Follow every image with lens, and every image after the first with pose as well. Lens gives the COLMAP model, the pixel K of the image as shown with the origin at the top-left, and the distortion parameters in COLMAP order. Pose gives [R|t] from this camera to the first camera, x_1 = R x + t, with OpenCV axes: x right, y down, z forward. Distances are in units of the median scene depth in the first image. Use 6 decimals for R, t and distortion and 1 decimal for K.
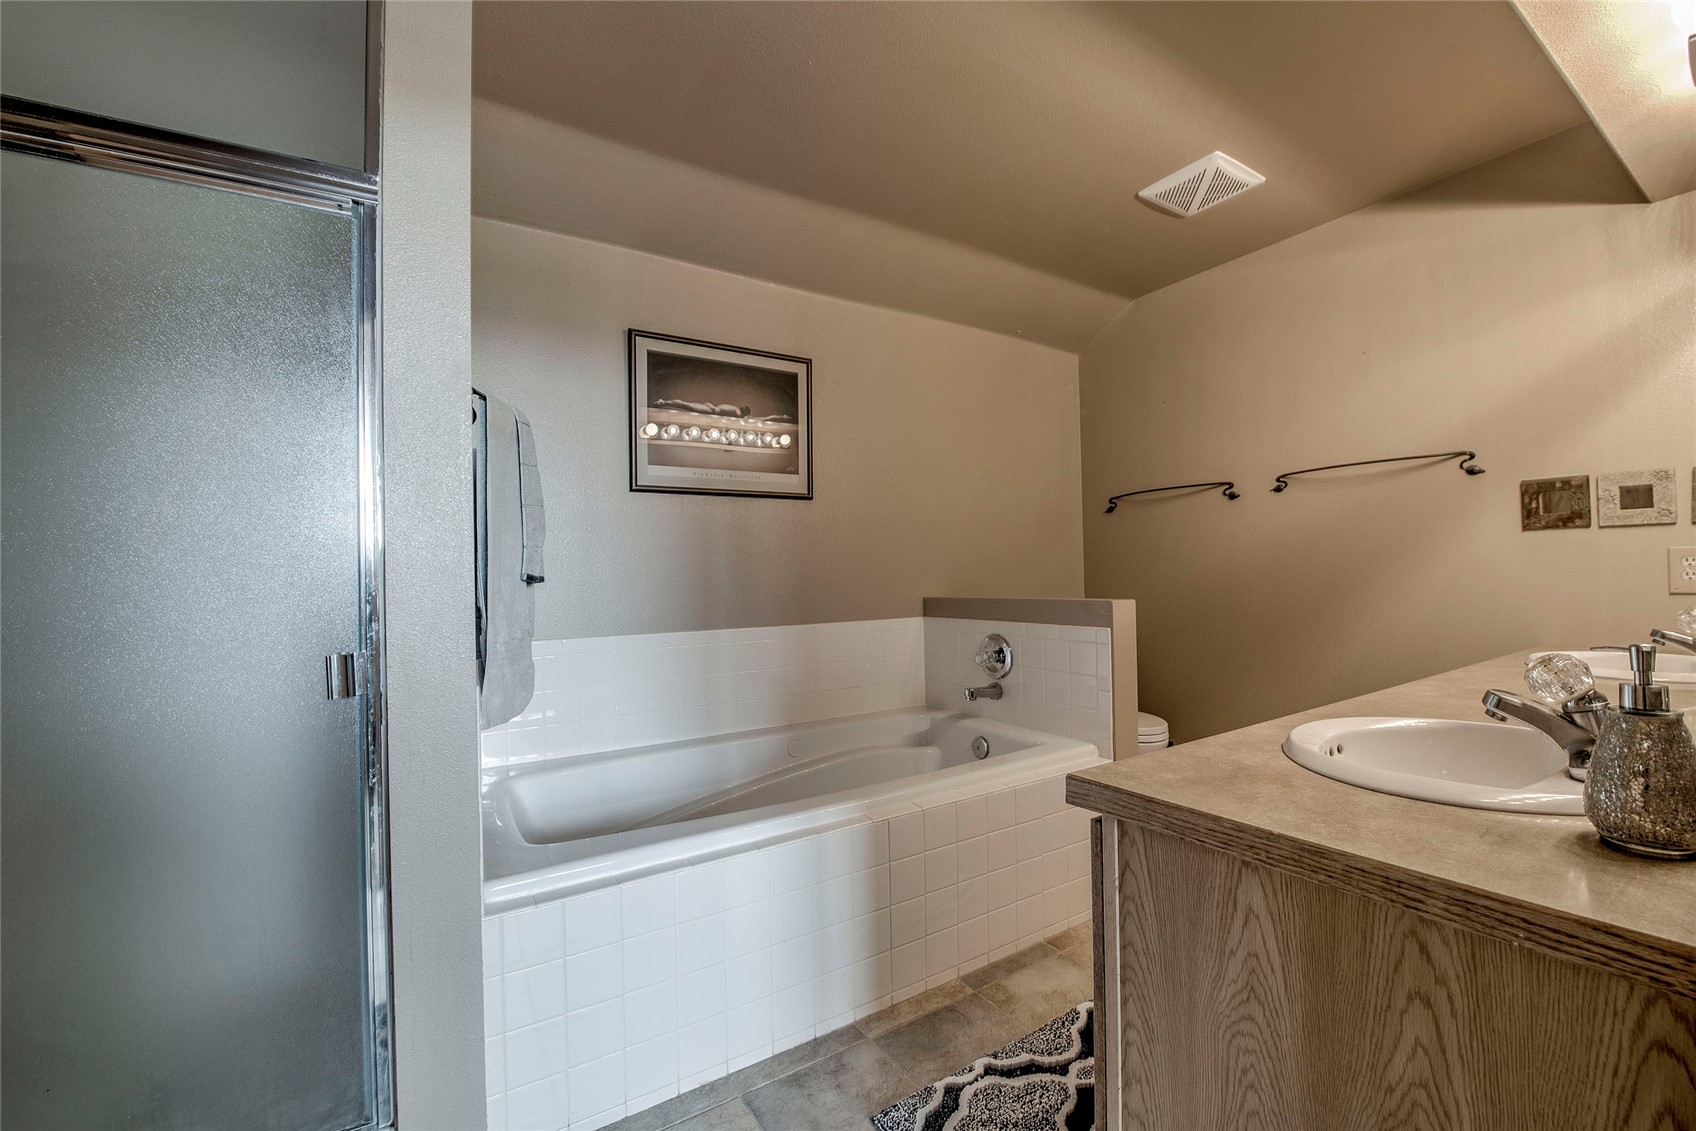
lens RADIAL K [[690.7, 0, 847.9], [0, 690.7, 568.3], [0, 0, 1]] dist [-0.018019, -0.003663]
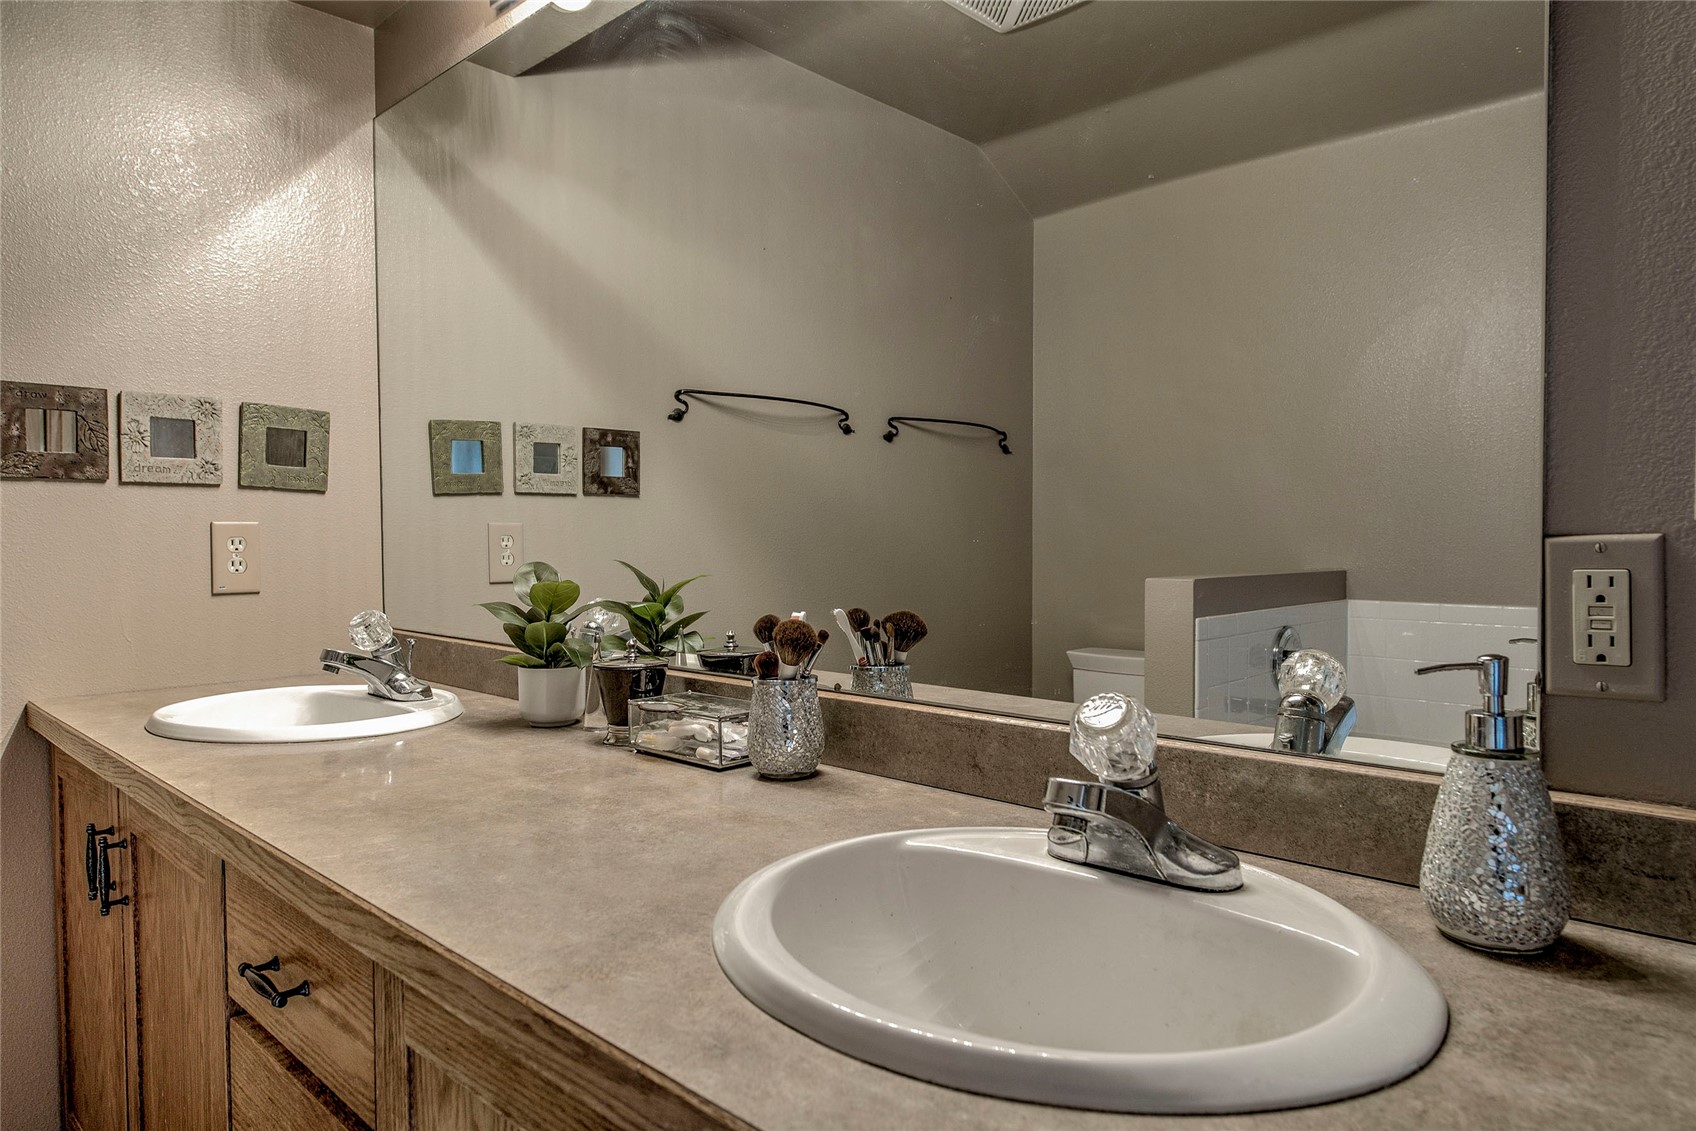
lens RADIAL K [[1067.9, 0, 848.0], [0, 1067.9, 565.5], [0, 0, 1]] dist [-0.001015, -0.001084]
pose [[-0.240252, -0.006452, 0.970689, 0.084776], [0.000855, 0.999976, 0.006858, 0.003220], [-0.970710, 0.002477, -0.240241, 0.599660]]
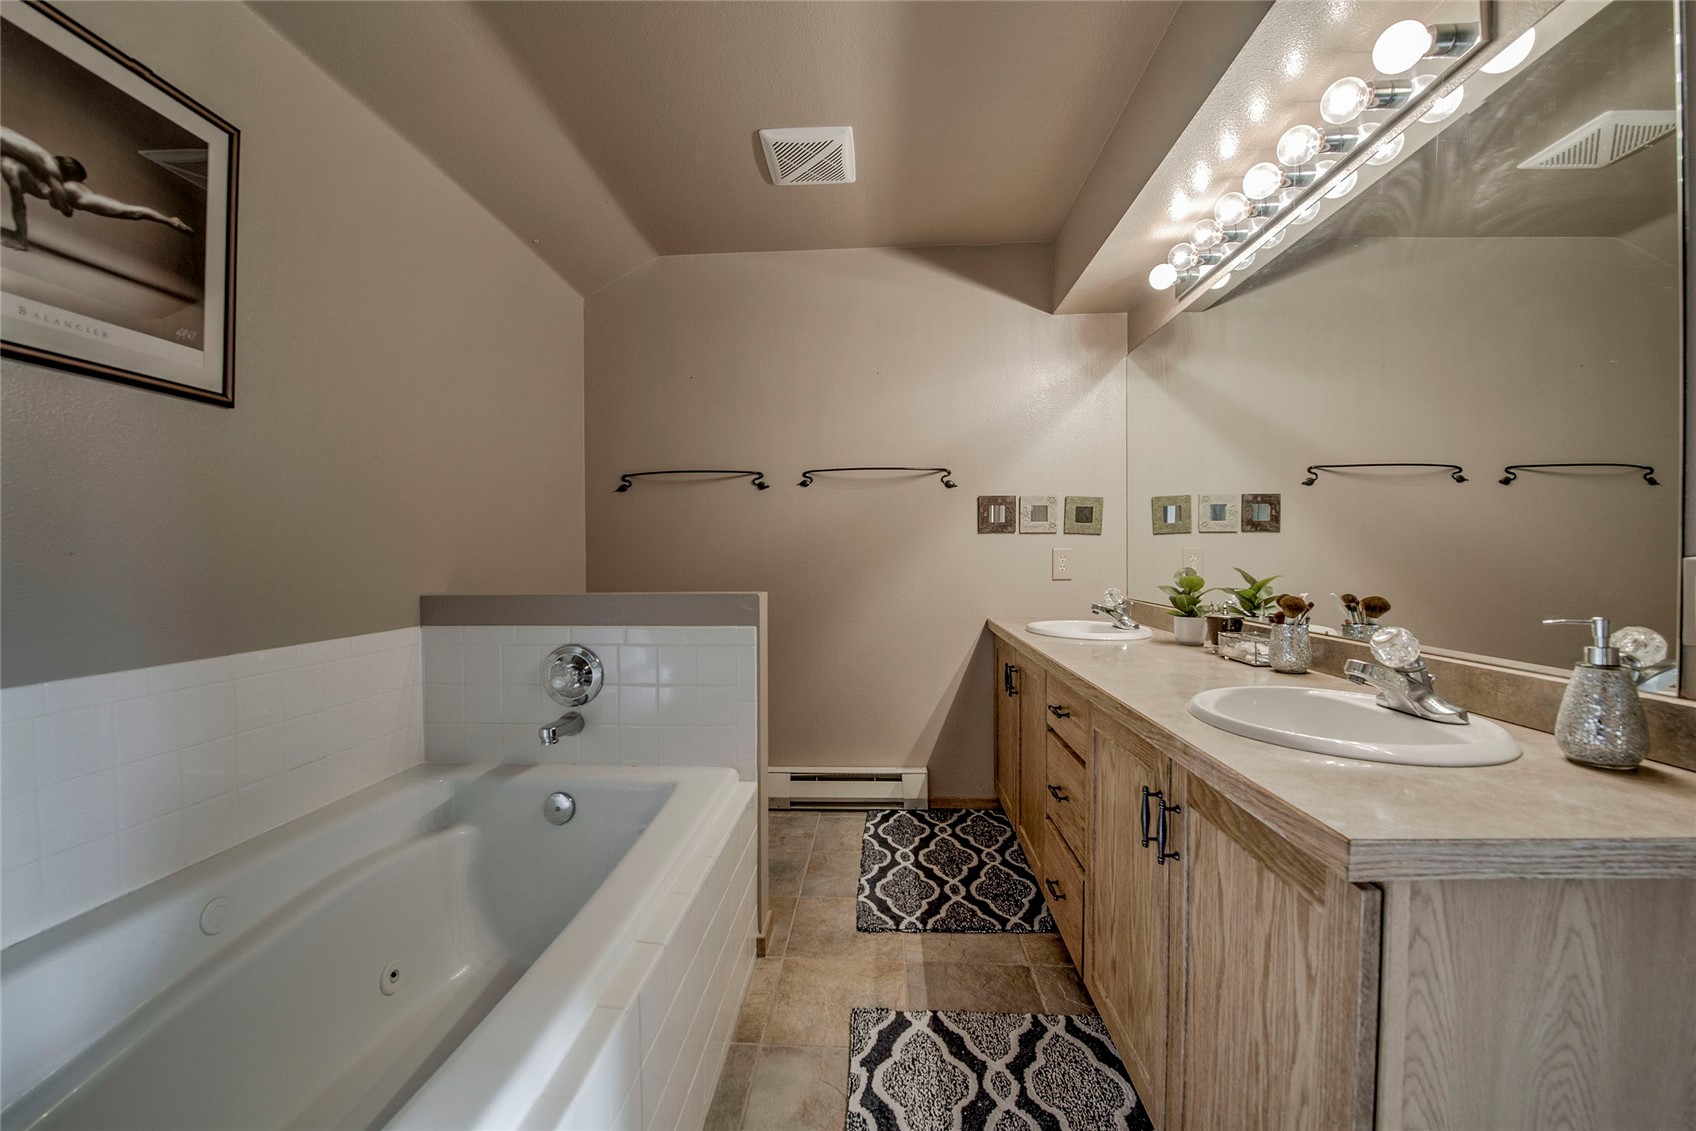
lens RADIAL K [[676.0, 0, 848.0], [0, 676.0, 565.5], [0, 0, 1]] dist [-0.018532, -0.000479]
pose [[0.574013, 0.007239, 0.818814, -0.248734], [-0.016493, 0.999860, 0.002723, 0.008735], [-0.818680, -0.015067, 0.574052, 0.464544]]
